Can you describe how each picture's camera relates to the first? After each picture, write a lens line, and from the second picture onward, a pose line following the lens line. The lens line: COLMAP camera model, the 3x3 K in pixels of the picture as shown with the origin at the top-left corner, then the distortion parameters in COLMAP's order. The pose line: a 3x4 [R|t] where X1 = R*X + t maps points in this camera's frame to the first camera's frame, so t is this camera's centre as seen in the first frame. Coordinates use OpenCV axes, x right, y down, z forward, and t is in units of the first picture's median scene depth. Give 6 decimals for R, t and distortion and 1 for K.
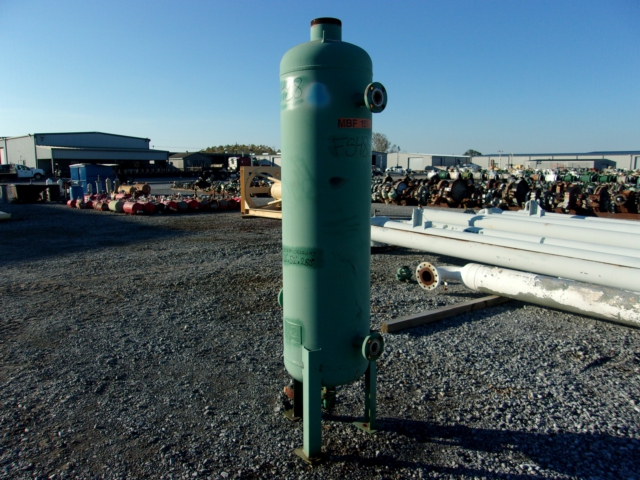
lens RADIAL K [[512.7, 0, 319.4], [0, 512.7, 242.7], [0, 0, 1]] dist [-0.007320, 0.041379]
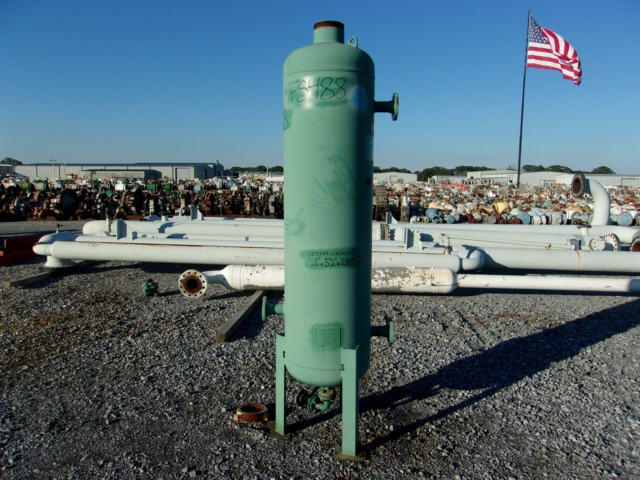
lens RADIAL K [[512.7, 0, 318.9], [0, 512.7, 236.6], [0, 0, 1]] dist [-0.007320, 0.041379]
pose [[0.666227, -0.090330, 0.740258, -0.206313], [0.113625, 0.993343, 0.018951, -0.009667], [-0.737042, 0.071486, 0.672056, 0.091930]]
